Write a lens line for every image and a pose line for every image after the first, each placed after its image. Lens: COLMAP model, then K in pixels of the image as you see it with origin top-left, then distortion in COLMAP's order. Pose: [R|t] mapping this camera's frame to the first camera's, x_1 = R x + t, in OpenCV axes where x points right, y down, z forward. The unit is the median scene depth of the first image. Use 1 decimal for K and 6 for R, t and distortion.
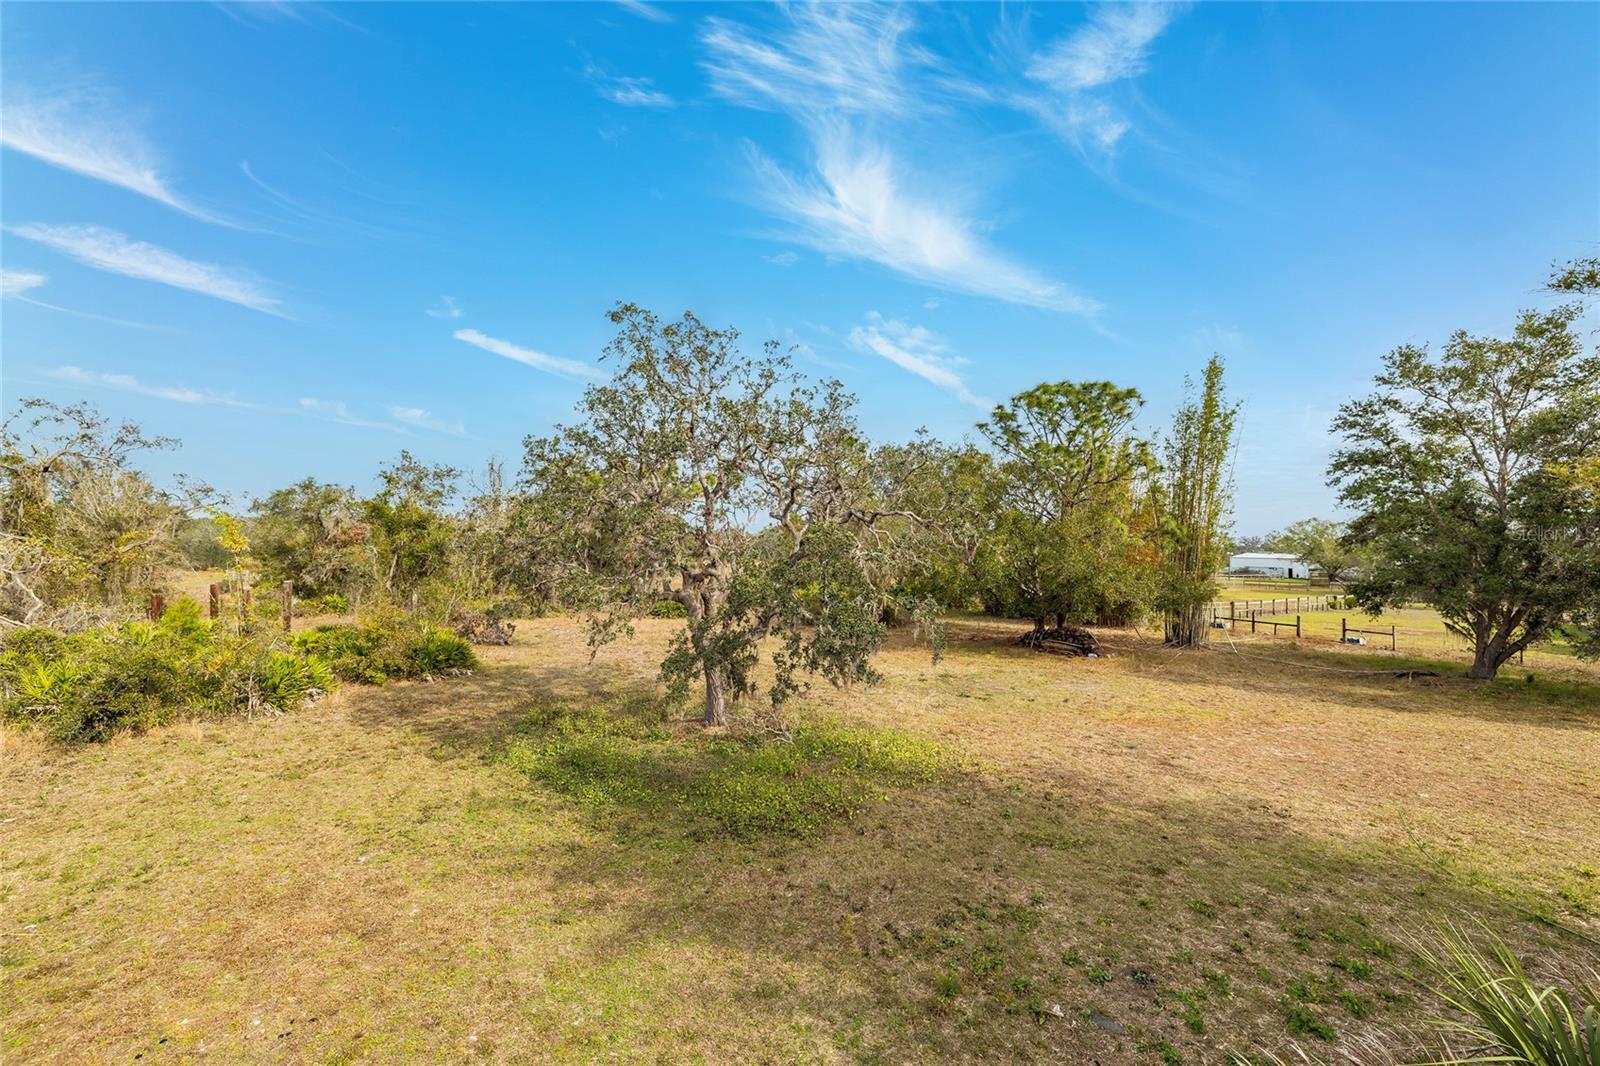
lens RADIAL K [[677.4, 0, 786.7], [0, 677.4, 539.1], [0, 0, 1]] dist [-0.006416, 0.001133]
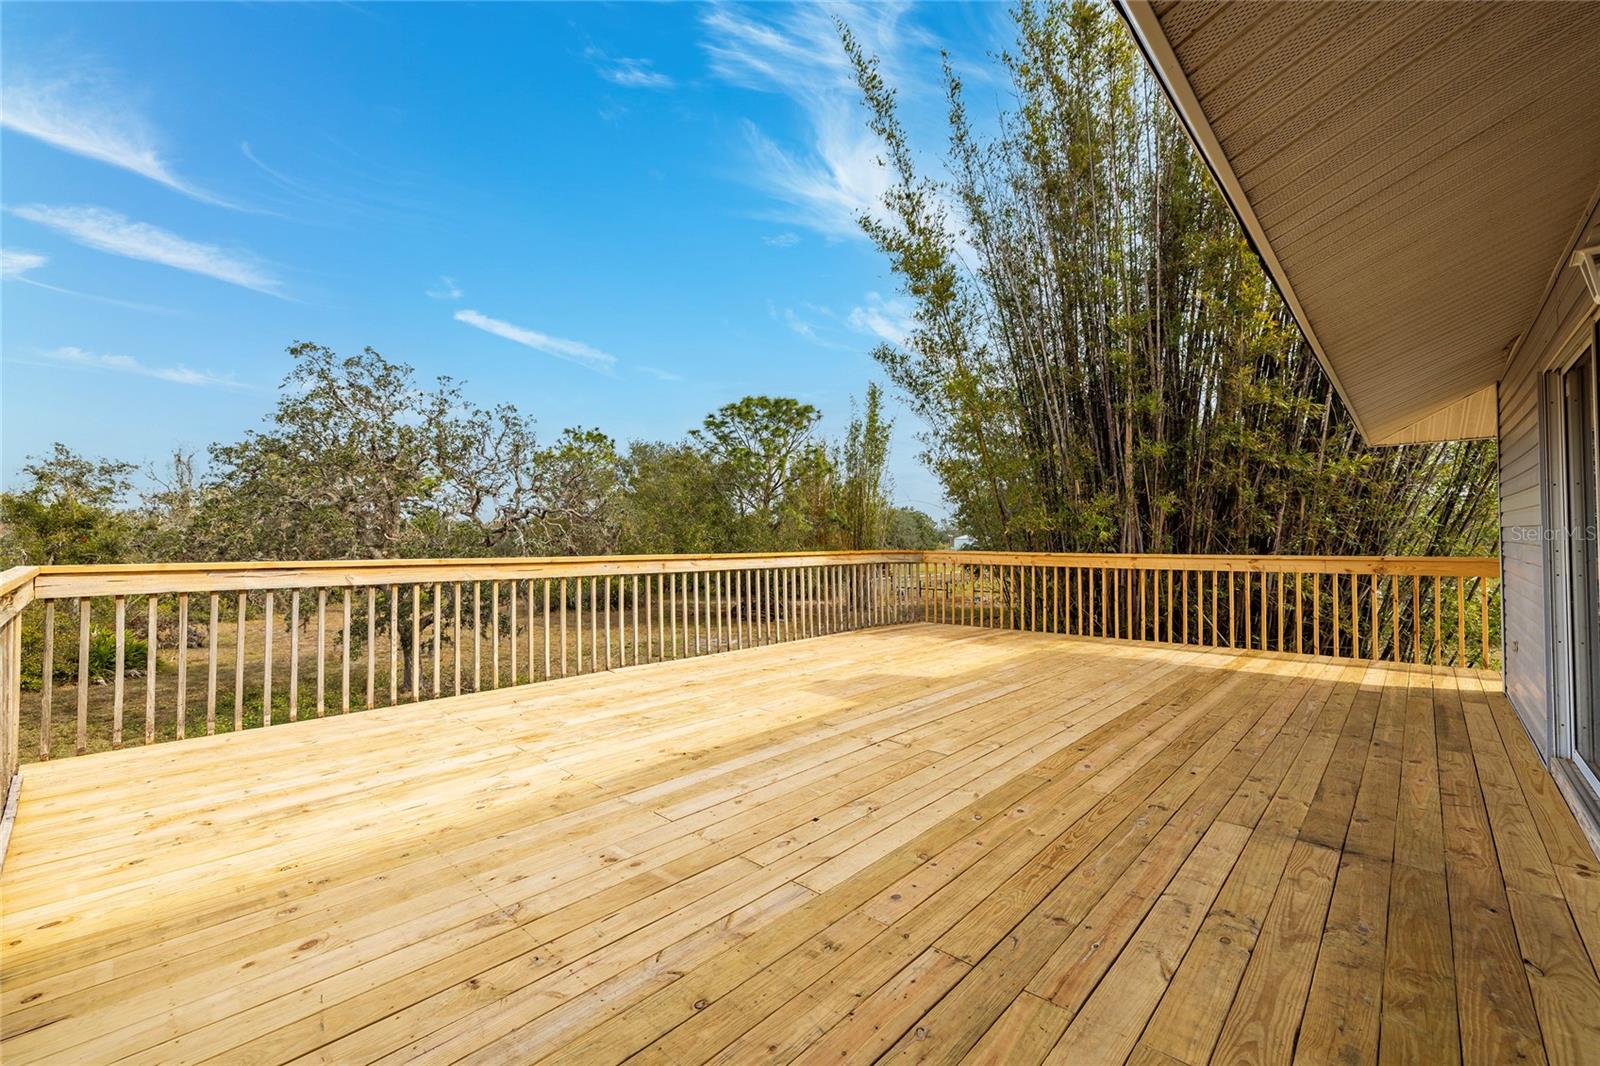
lens RADIAL K [[677.4, 0, 805.3], [0, 677.4, 533.2], [0, 0, 1]] dist [-0.006416, 0.001133]
pose [[0.945144, -0.020433, 0.326014, 0.101307], [0.017713, 0.999779, 0.011312, -0.000623], [-0.326173, -0.004917, 0.945297, -0.212978]]
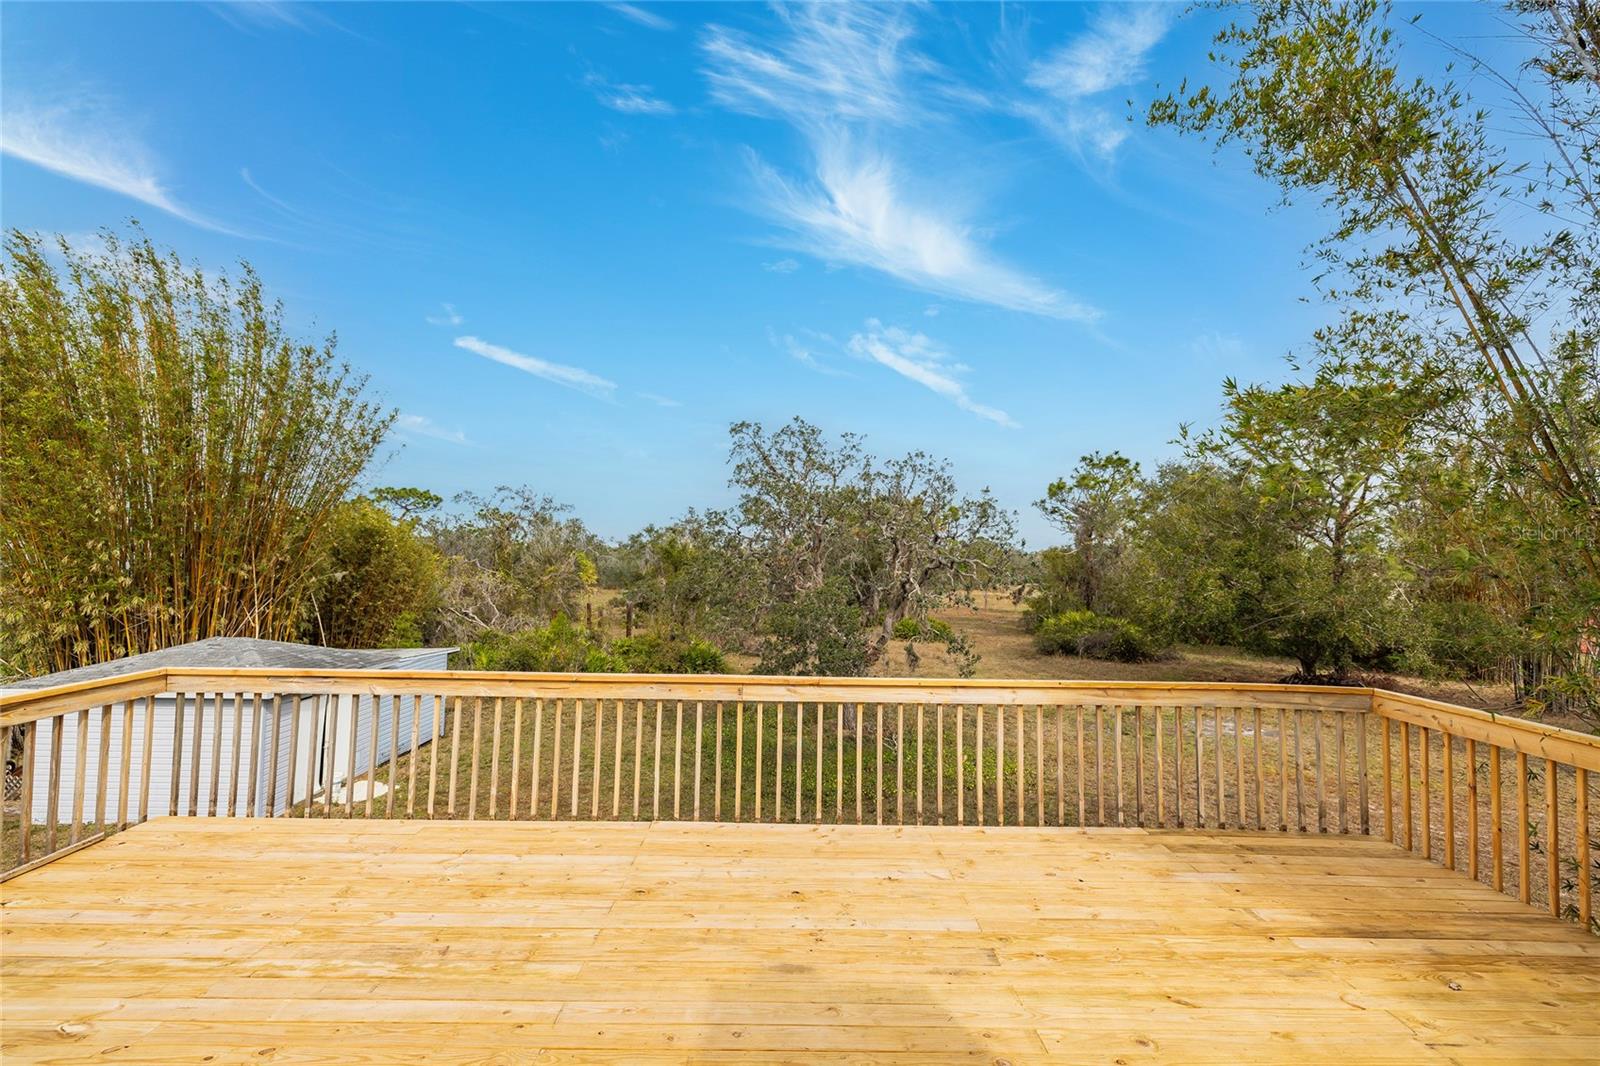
lens RADIAL K [[677.4, 0, 783.8], [0, 677.4, 528.2], [0, 0, 1]] dist [-0.006416, 0.001133]
pose [[0.877824, -0.030447, -0.478015, 0.251446], [0.010185, 0.998939, -0.044924, -0.025967], [0.478876, 0.034567, 0.877202, -0.103202]]
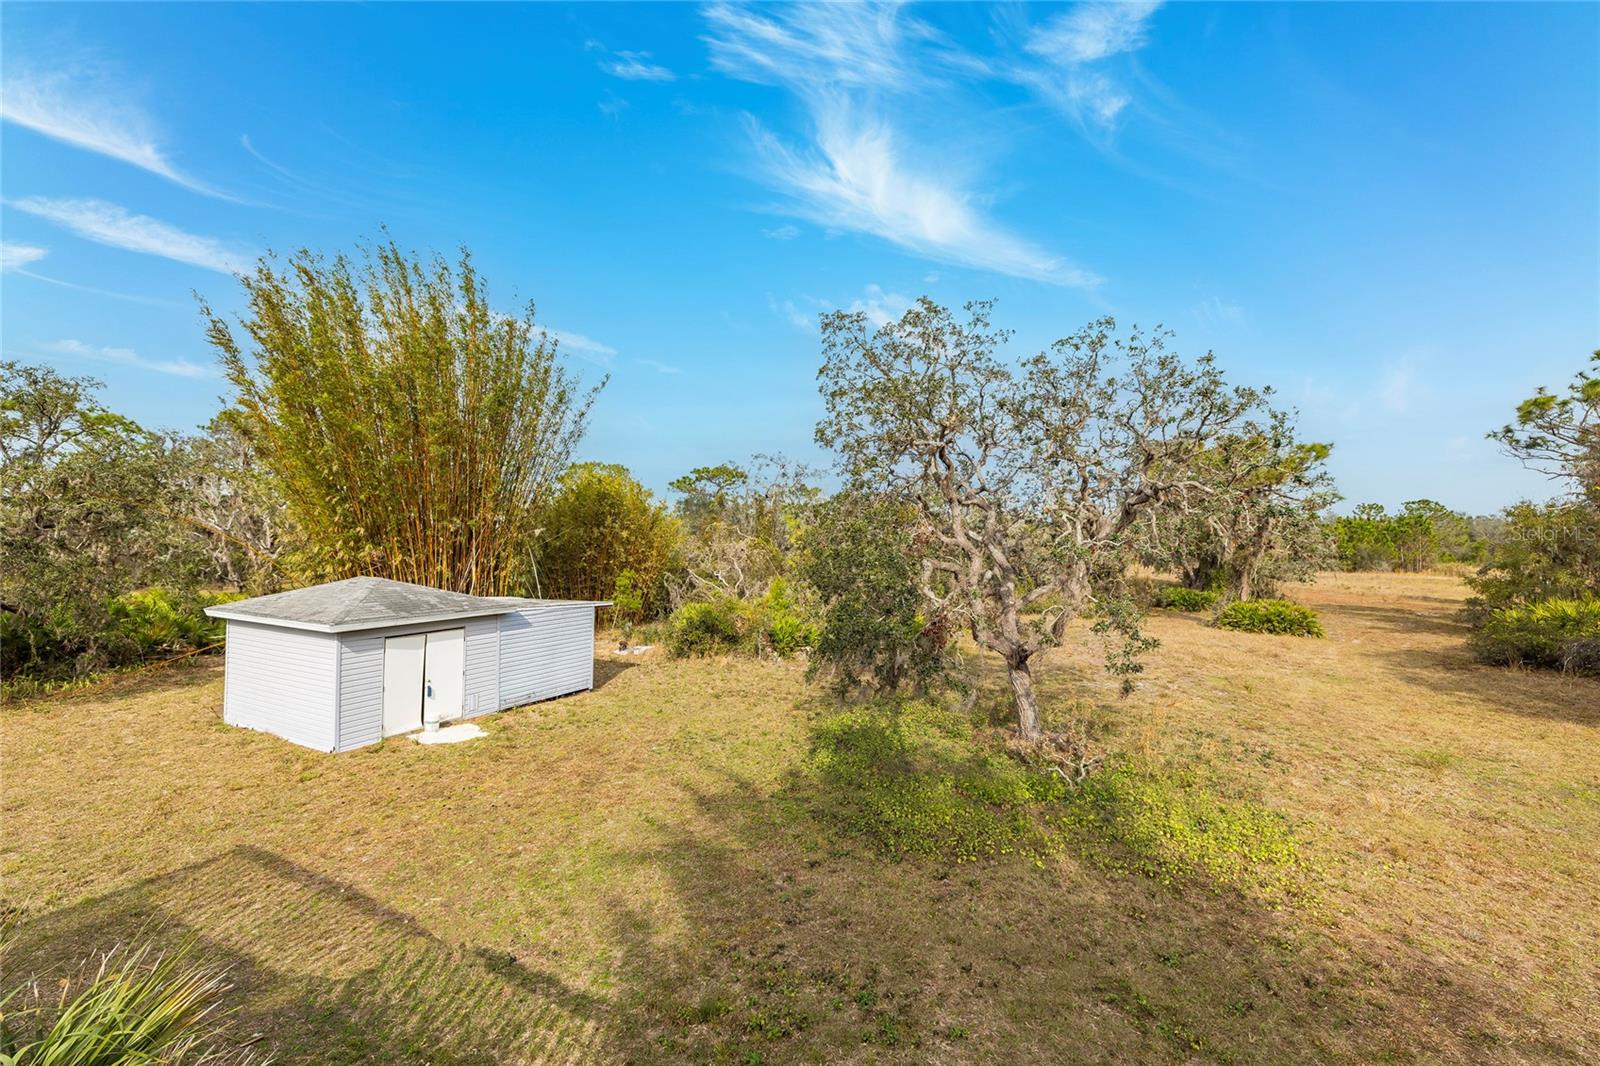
lens RADIAL K [[677.4, 0, 793.8], [0, 677.4, 531.2], [0, 0, 1]] dist [-0.006416, 0.001133]
pose [[0.544228, -0.021326, -0.838666, 0.298275], [0.012043, 0.999772, -0.017609, 0.009885], [0.838851, -0.000517, 0.544361, 0.166662]]
